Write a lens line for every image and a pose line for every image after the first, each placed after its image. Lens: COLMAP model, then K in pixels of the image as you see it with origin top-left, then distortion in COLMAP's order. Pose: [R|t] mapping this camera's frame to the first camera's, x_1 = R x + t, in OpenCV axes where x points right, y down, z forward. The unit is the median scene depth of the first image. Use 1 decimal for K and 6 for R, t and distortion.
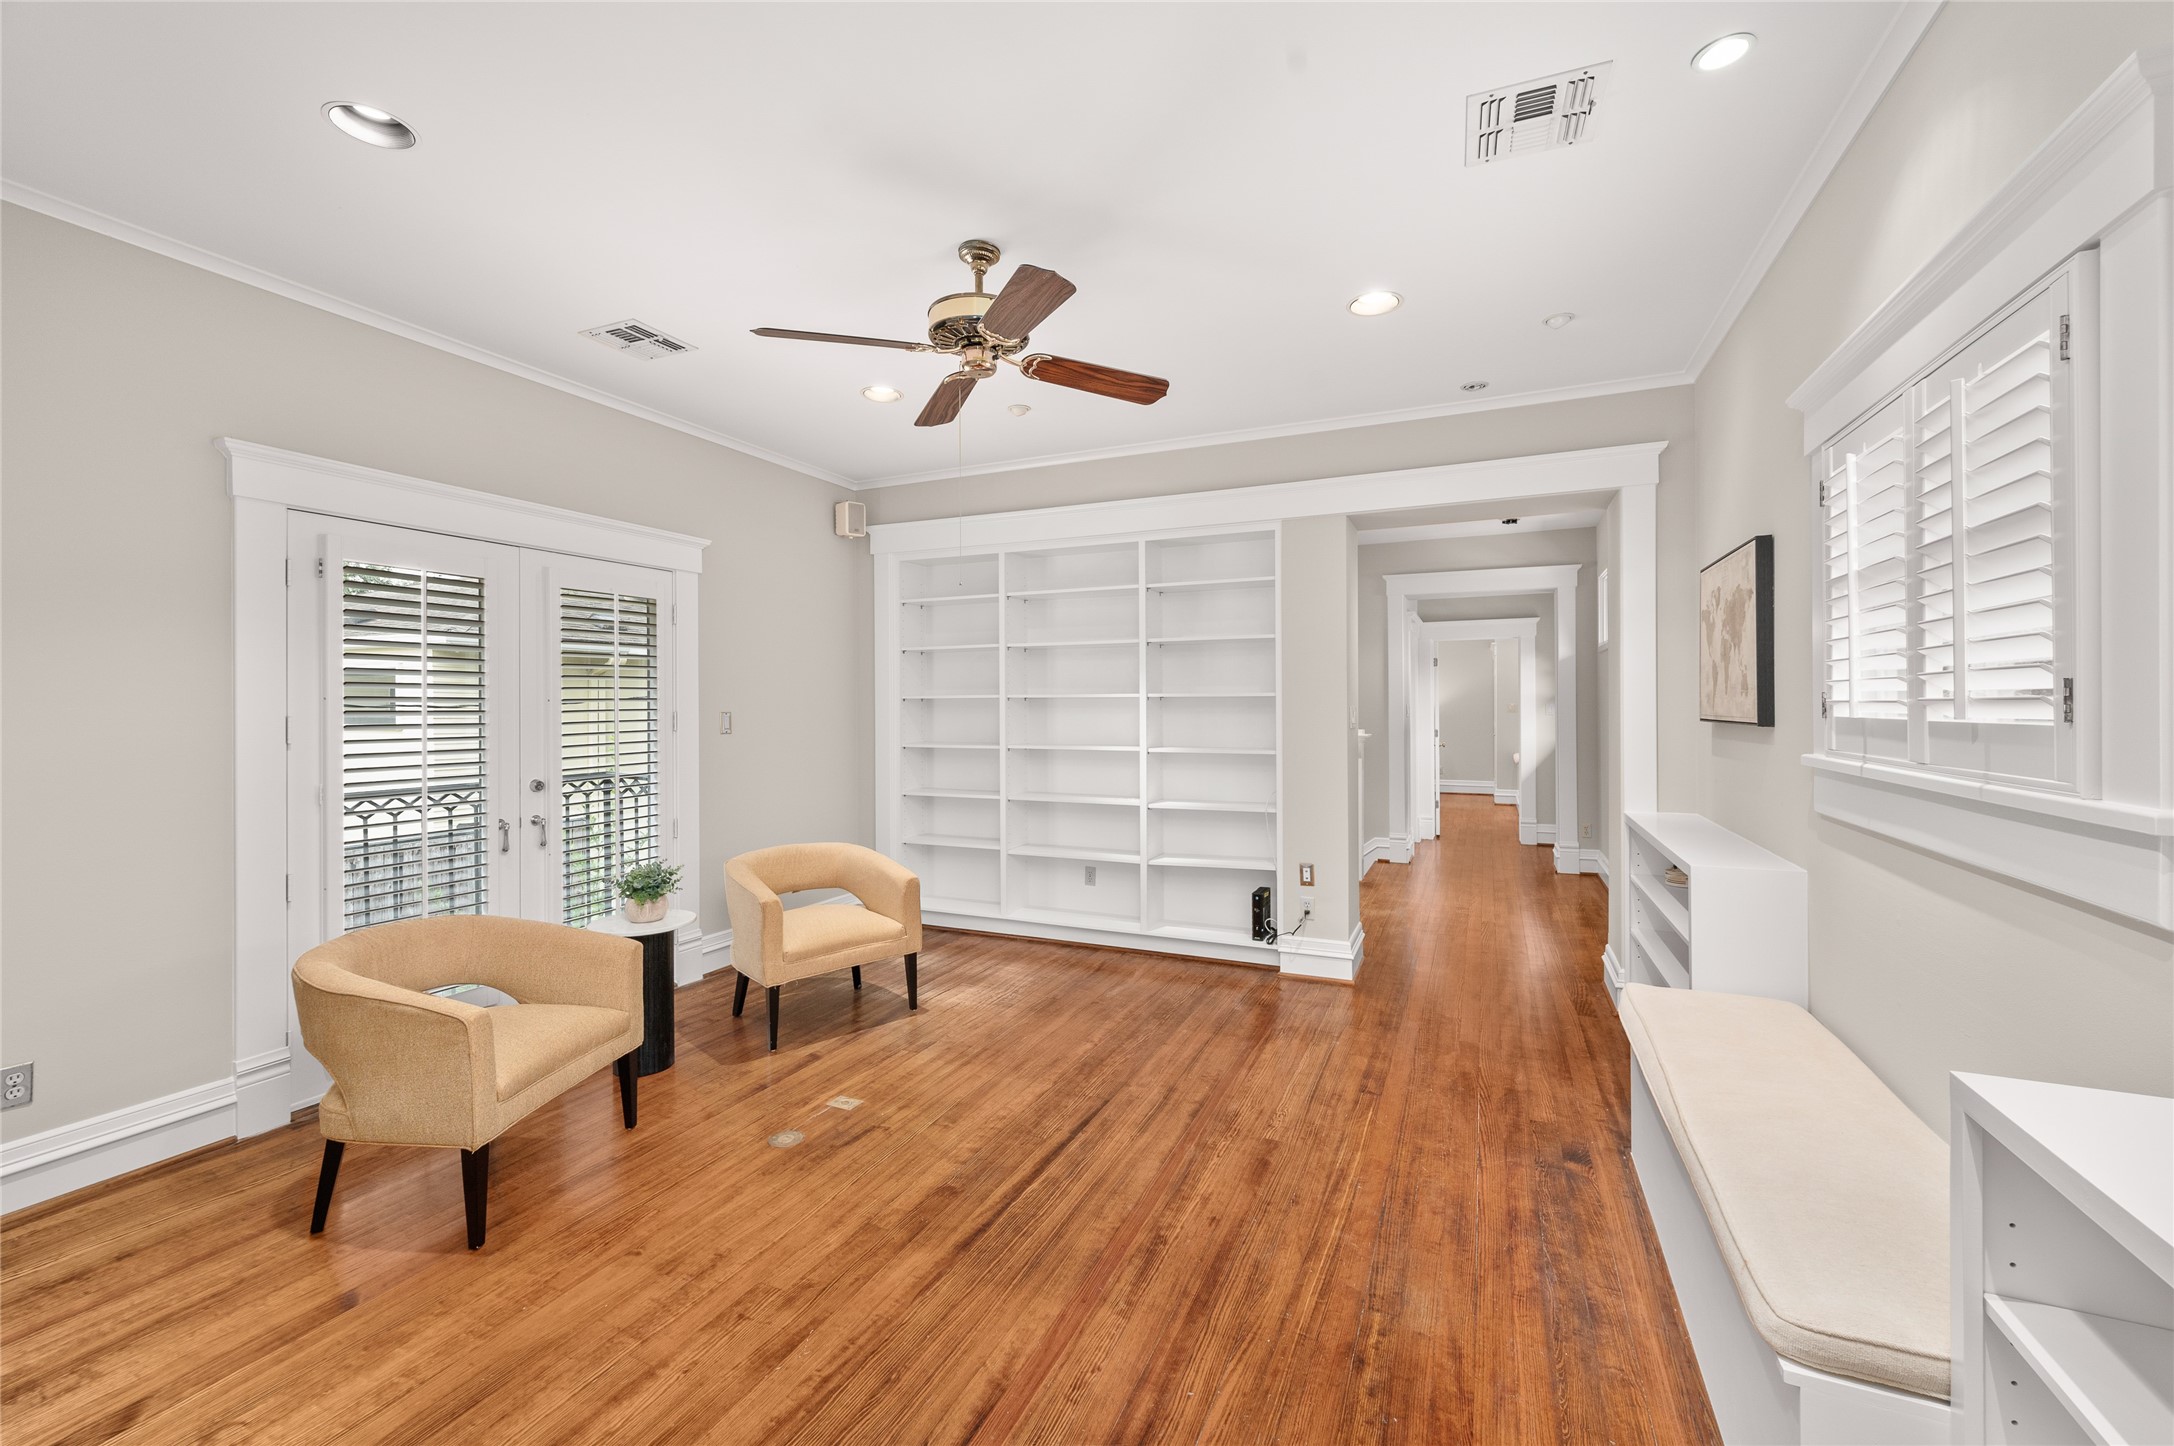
lens RADIAL K [[866.2, 0, 1080.3], [0, 866.2, 715.4], [0, 0, 1]] dist [-0.000527, -0.000298]
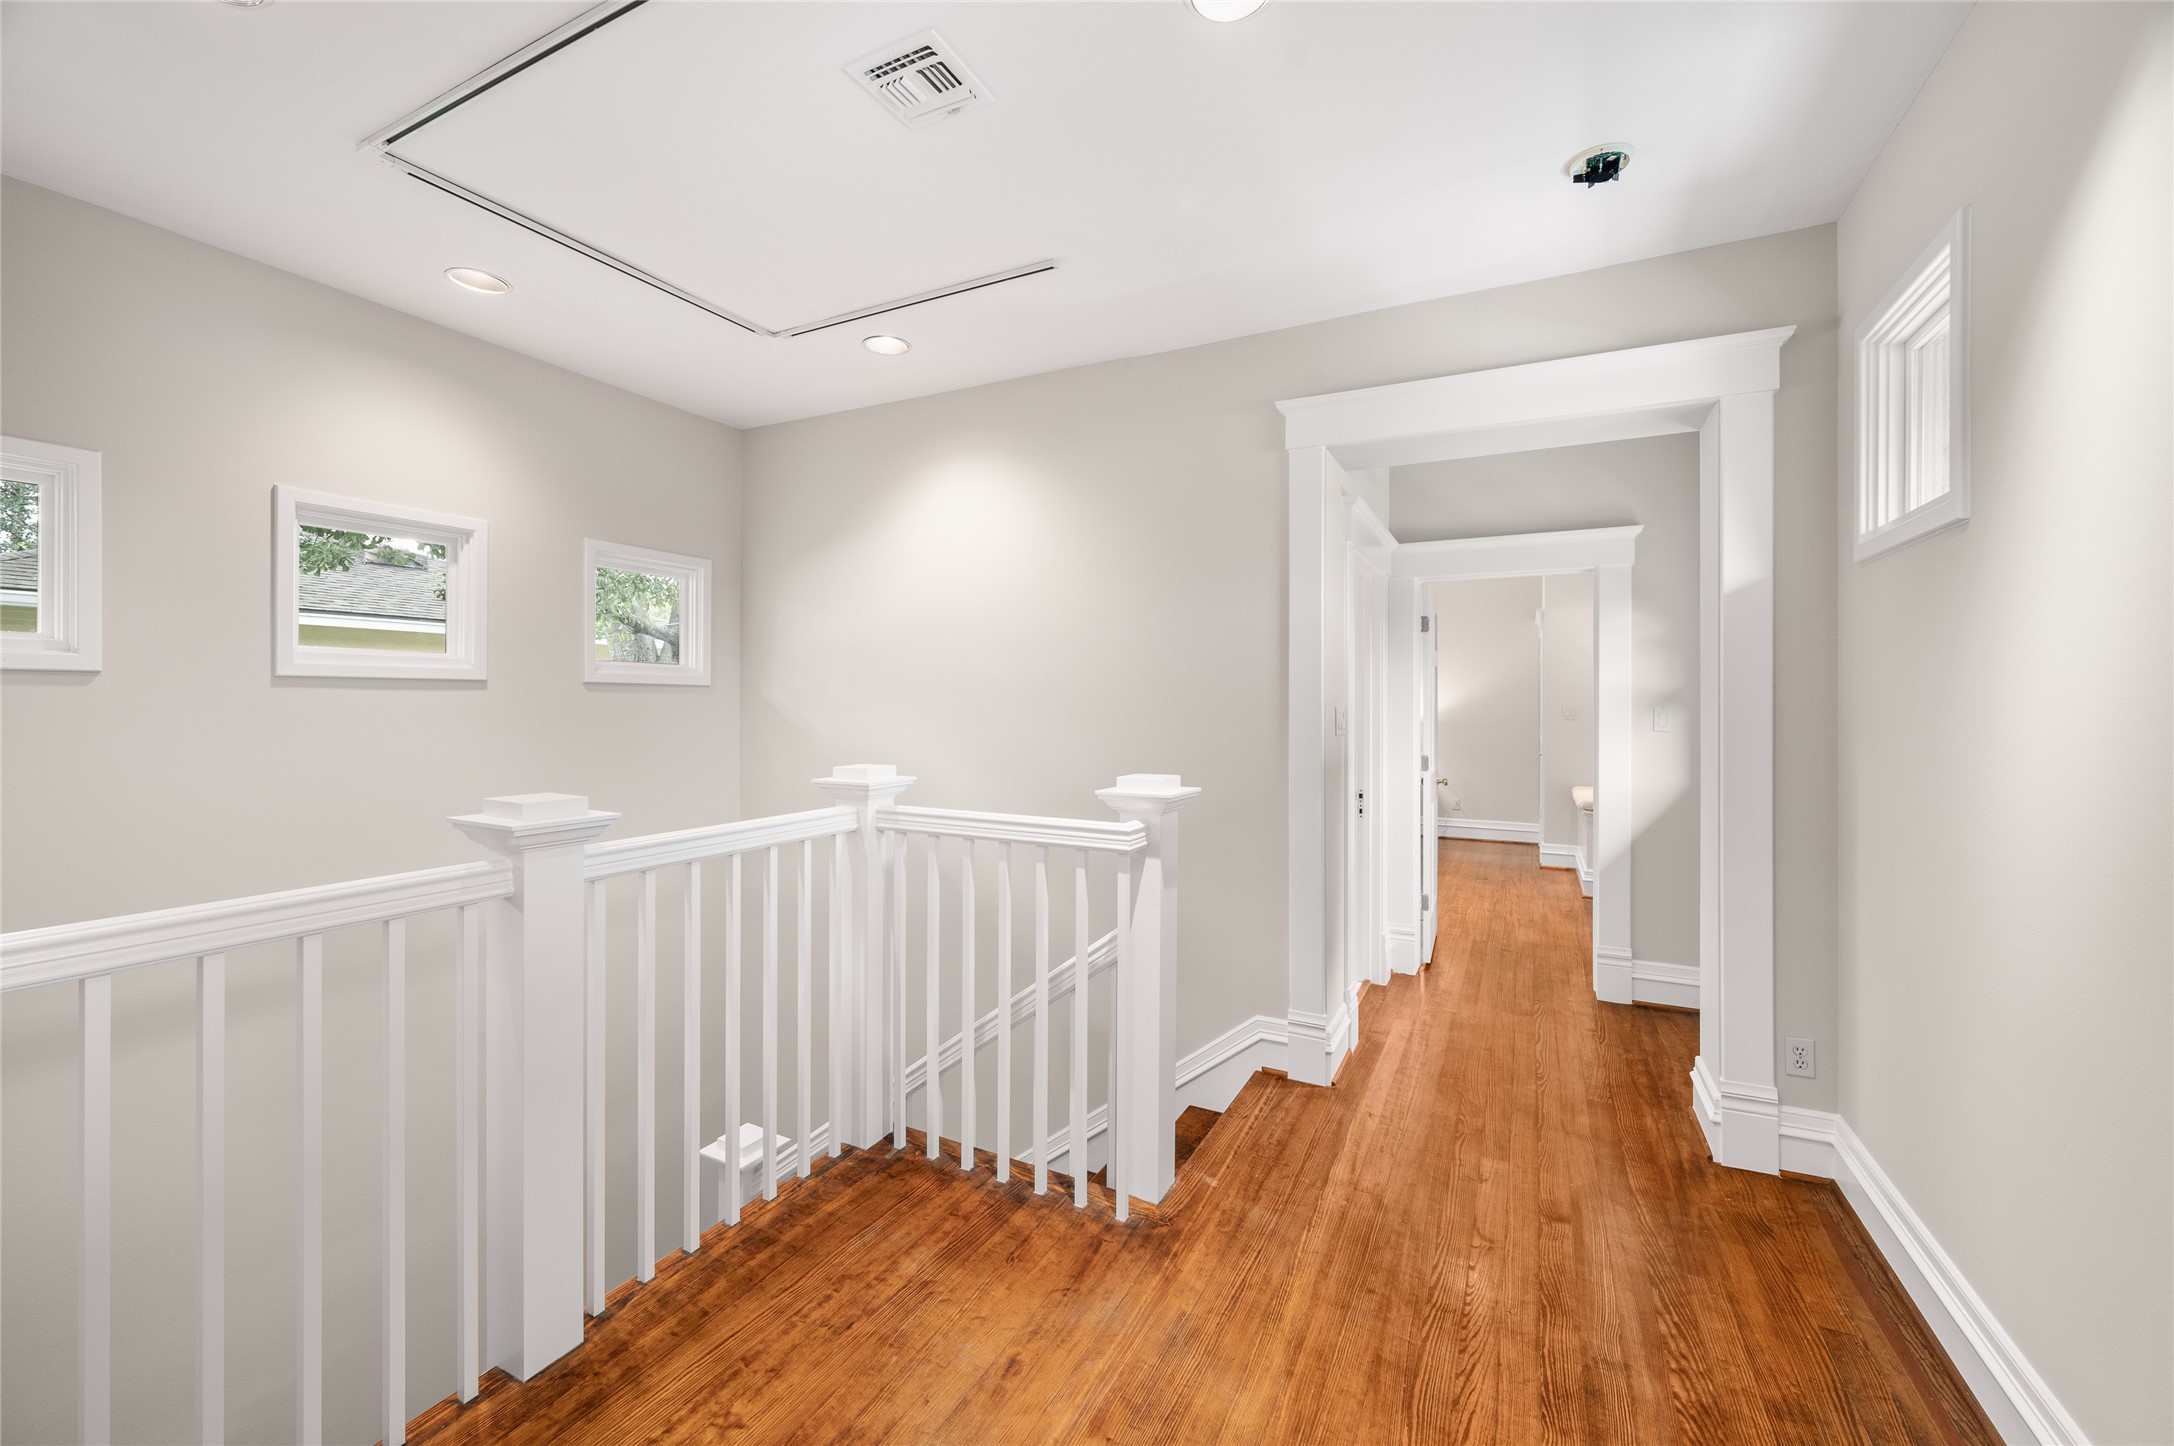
lens RADIAL K [[866.2, 0, 1092.6], [0, 866.2, 712.8], [0, 0, 1]] dist [-0.000527, -0.000298]
pose [[0.999484, 0.015833, -0.027948, 0.238619], [-0.015978, 0.999860, -0.004969, -0.003245], [0.027865, 0.005413, 0.999597, 0.508712]]
